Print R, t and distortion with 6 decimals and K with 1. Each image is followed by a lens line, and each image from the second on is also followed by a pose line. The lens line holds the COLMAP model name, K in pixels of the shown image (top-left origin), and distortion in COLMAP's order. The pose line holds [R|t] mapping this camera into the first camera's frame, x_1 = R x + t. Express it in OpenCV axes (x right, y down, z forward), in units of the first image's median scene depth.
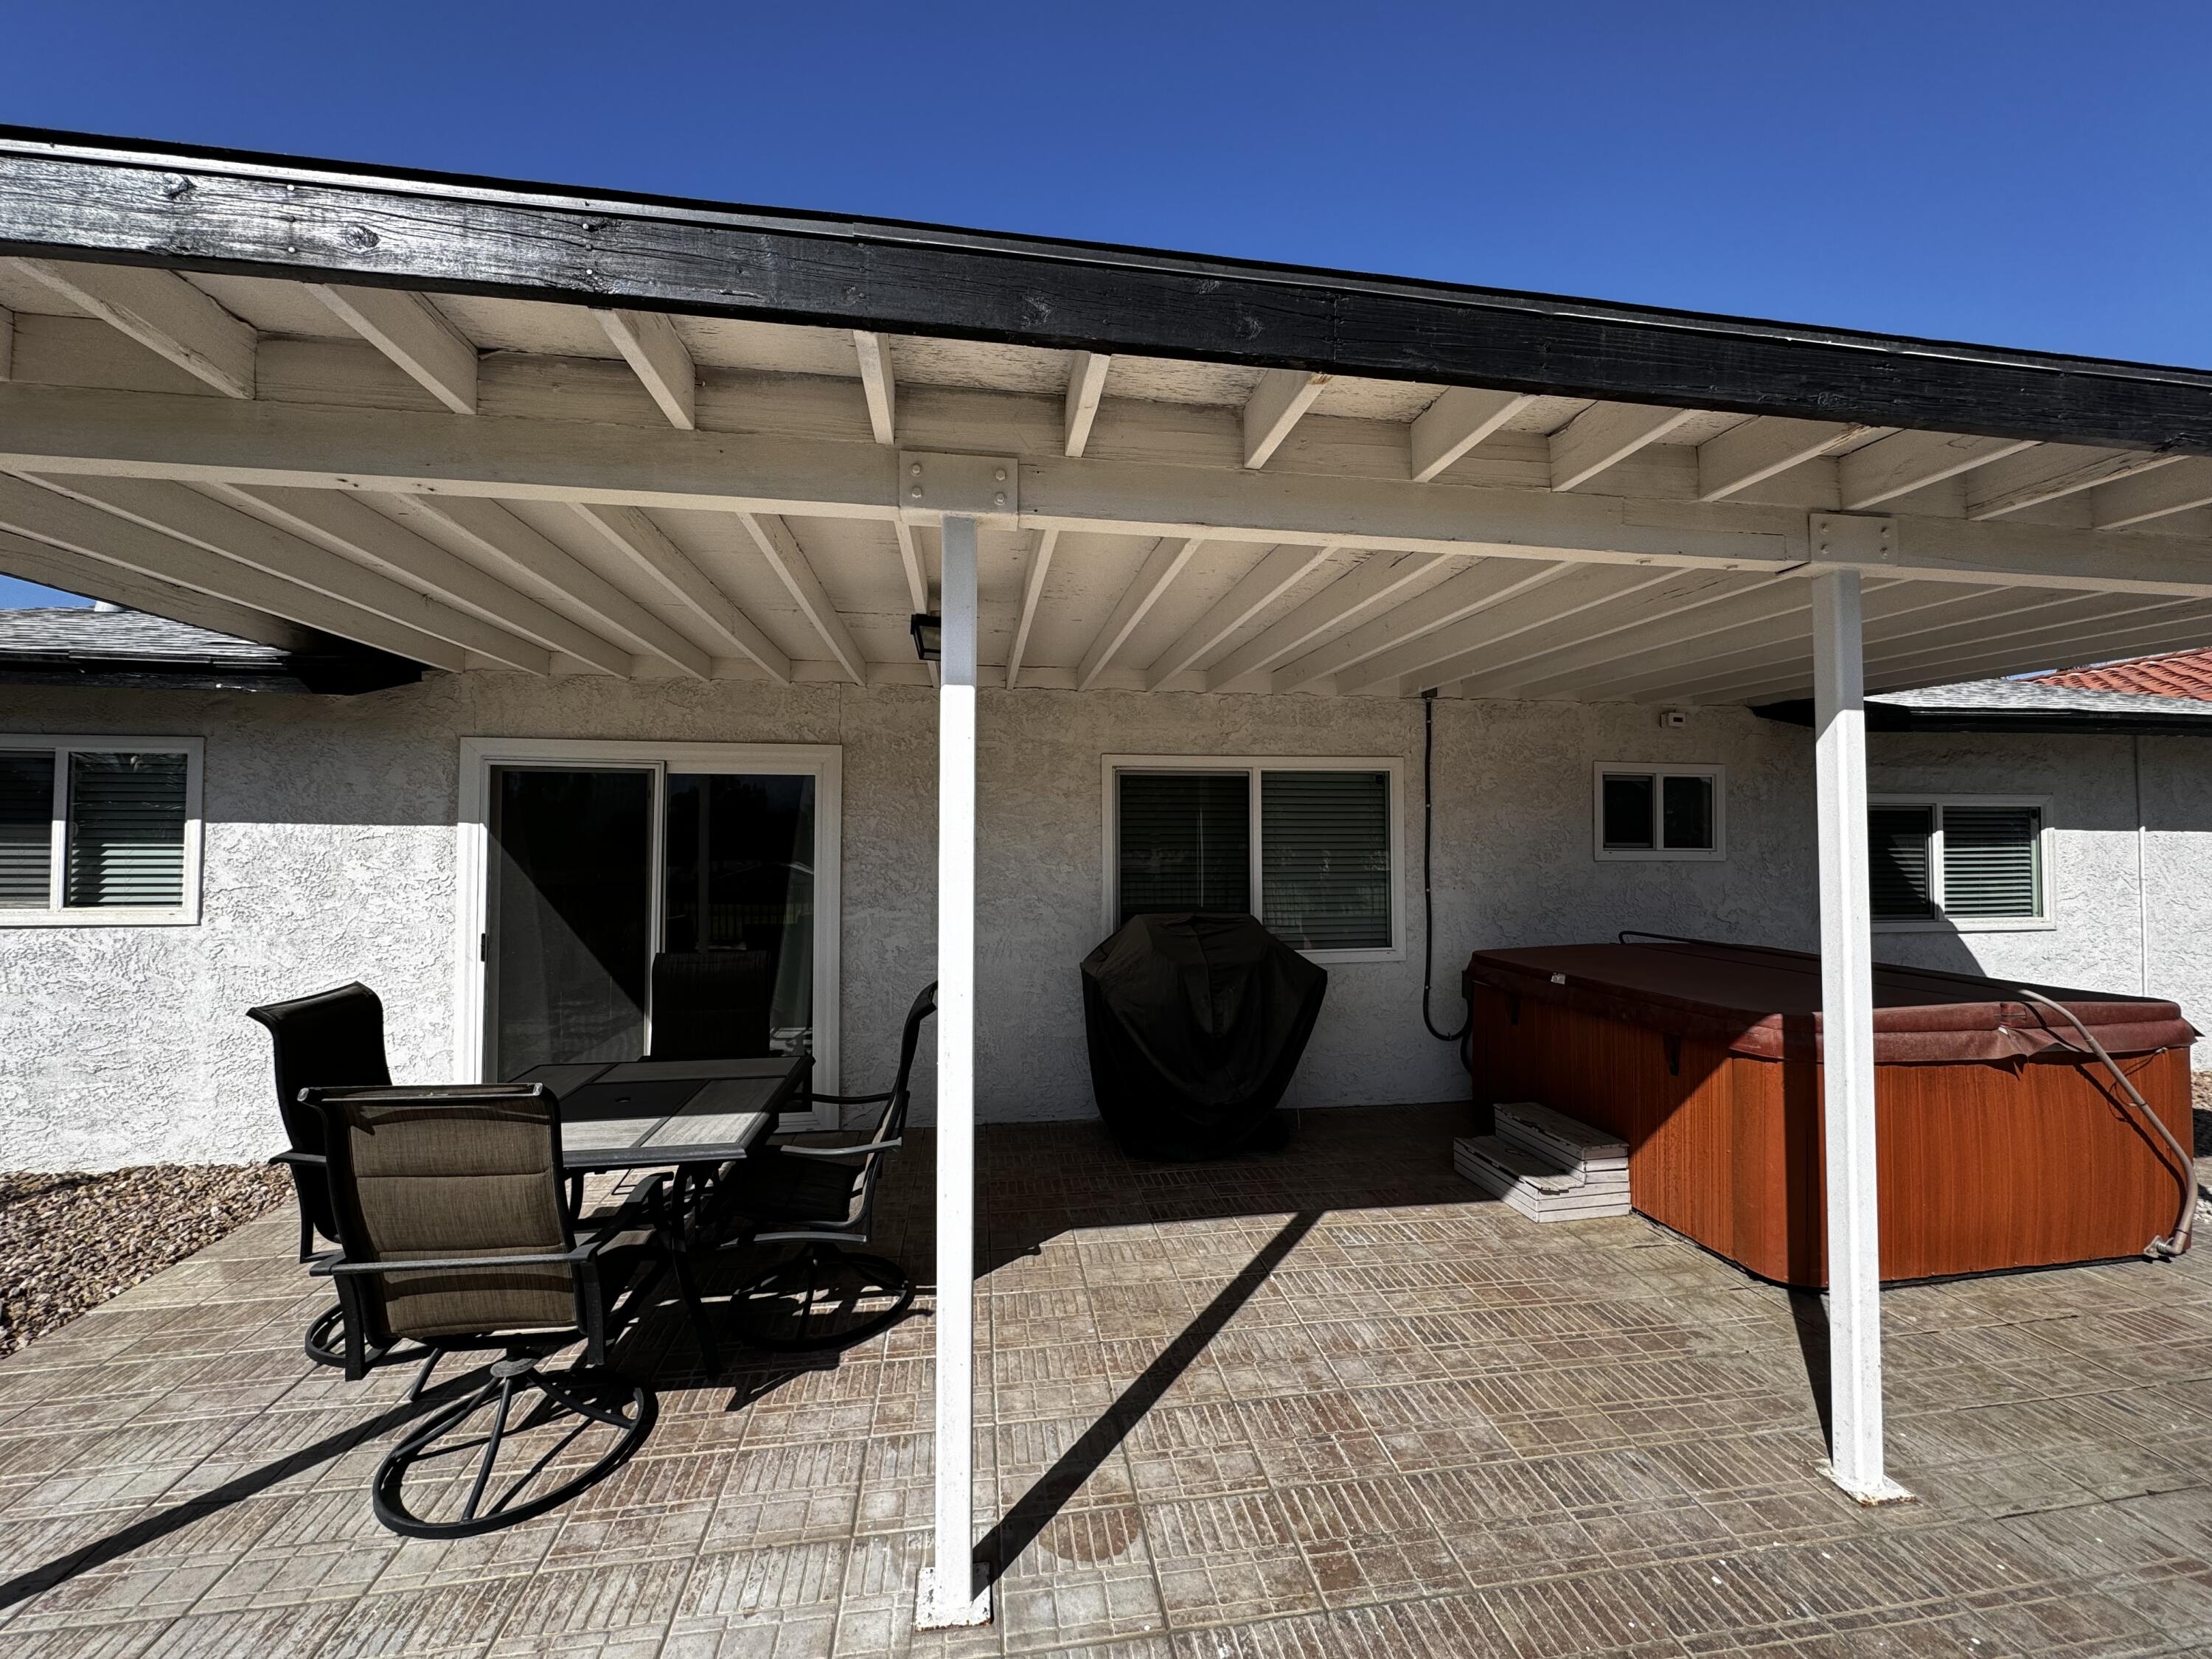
lens RADIAL K [[877.1, 0, 1103.1], [0, 877.1, 833.8], [0, 0, 1]] dist [-0.004033, 0.000462]
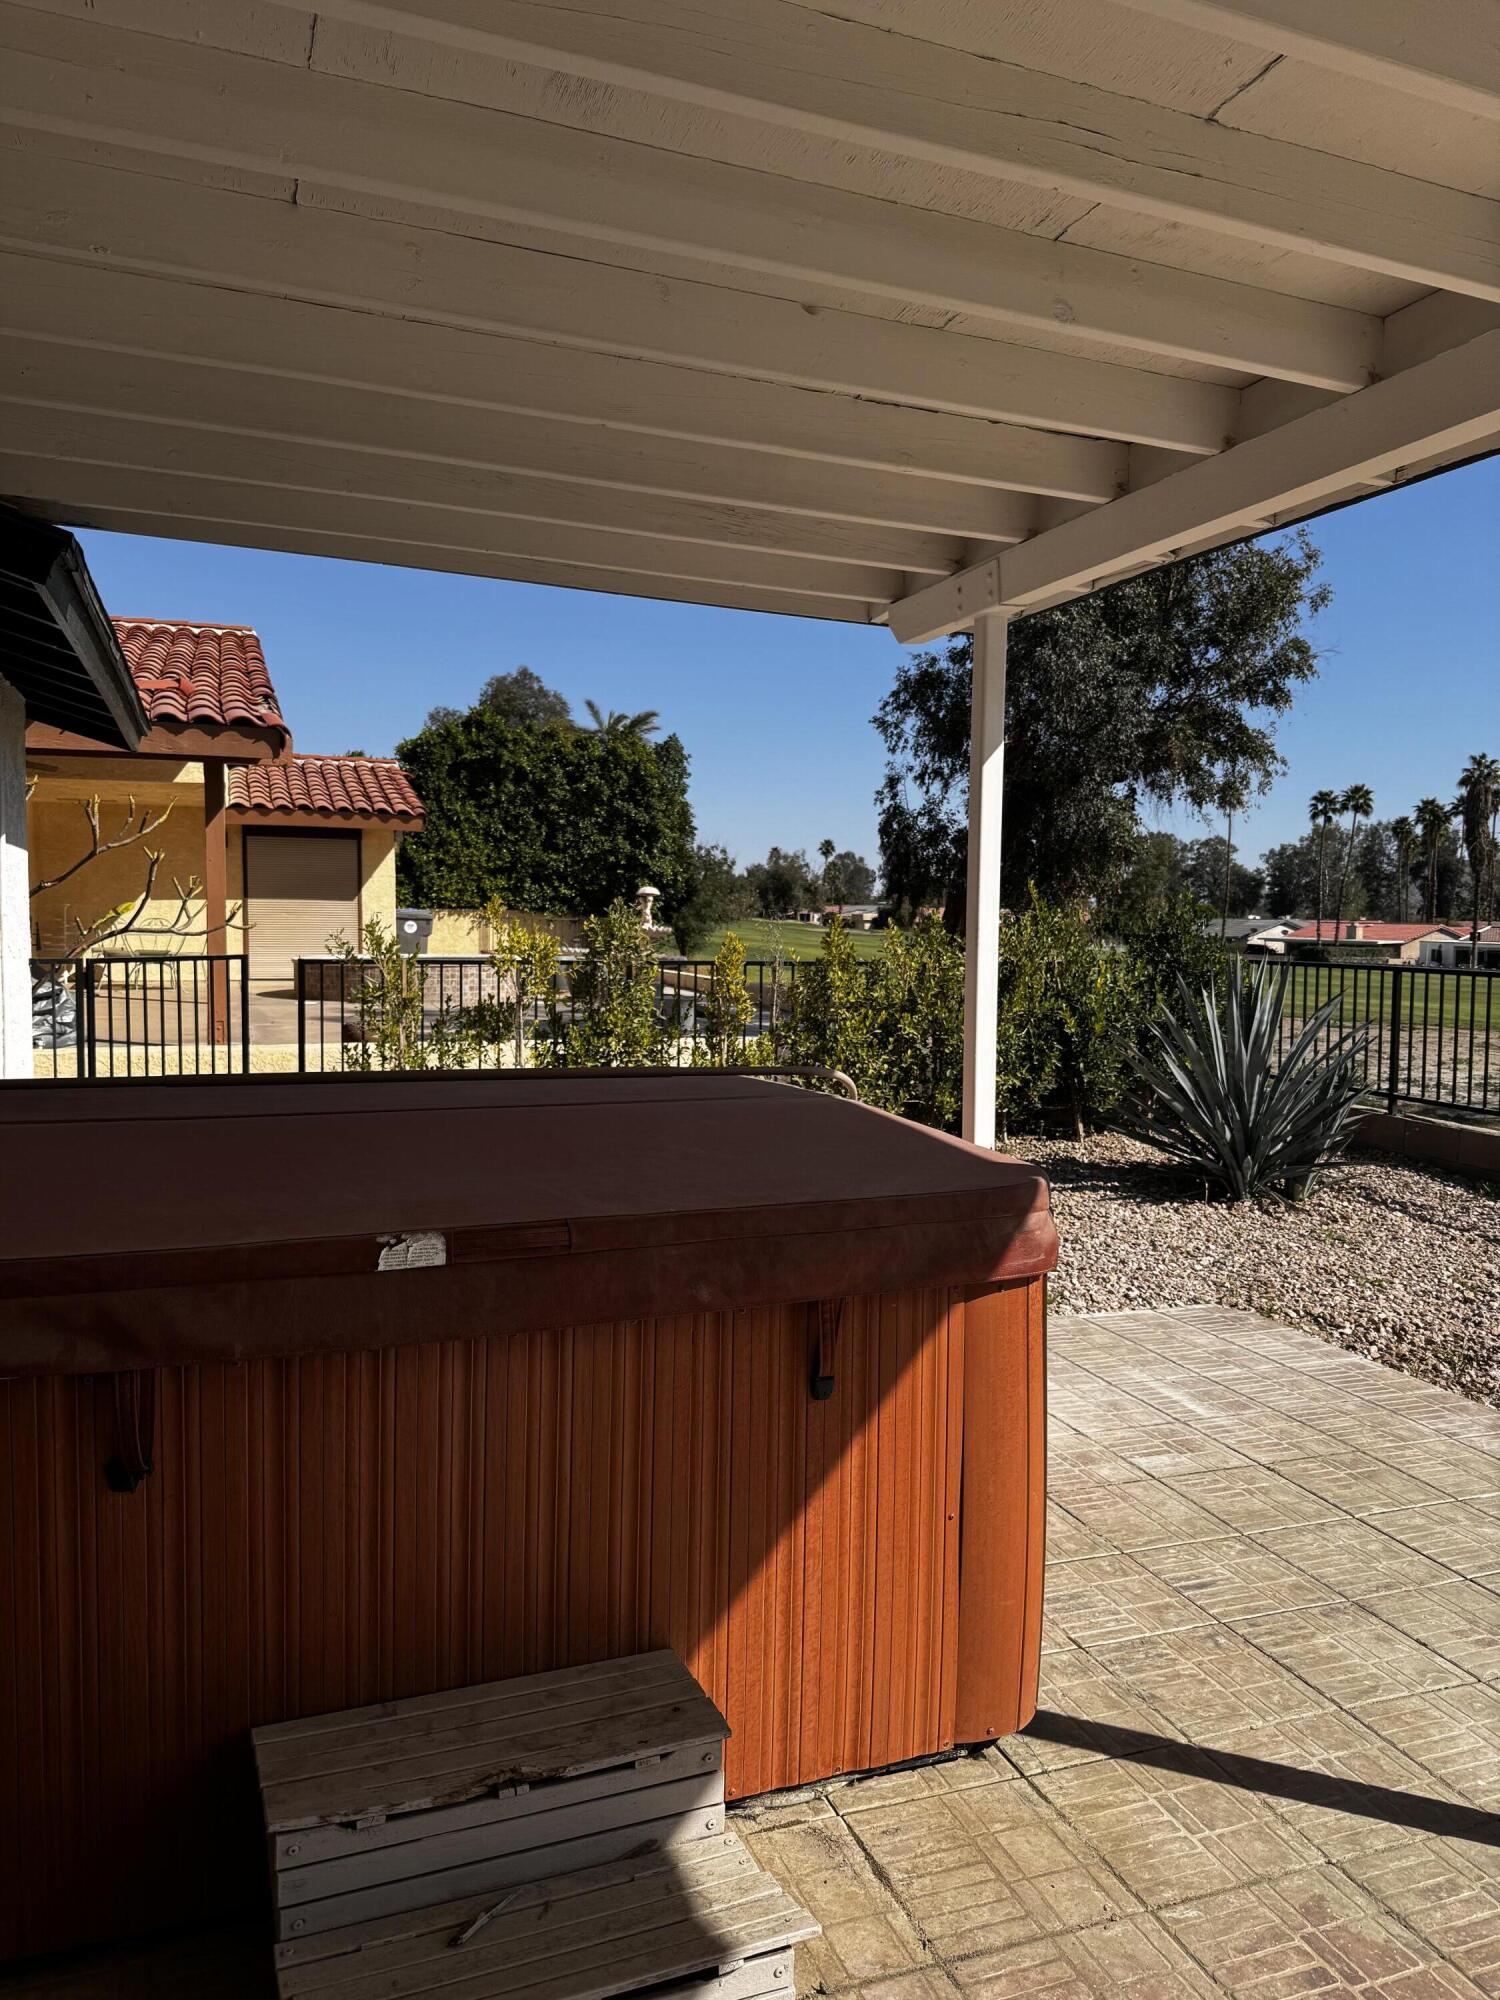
lens RADIAL K [[1400.5, 0, 746.9], [0, 1400.5, 1015.4], [0, 0, 1]] dist [0.040621, -0.021729]
pose [[-0.204038, -0.077458, 0.975894, 0.067415], [-0.027341, 0.996927, 0.073411, 0.069581], [-0.978581, -0.011703, -0.205529, 1.388749]]
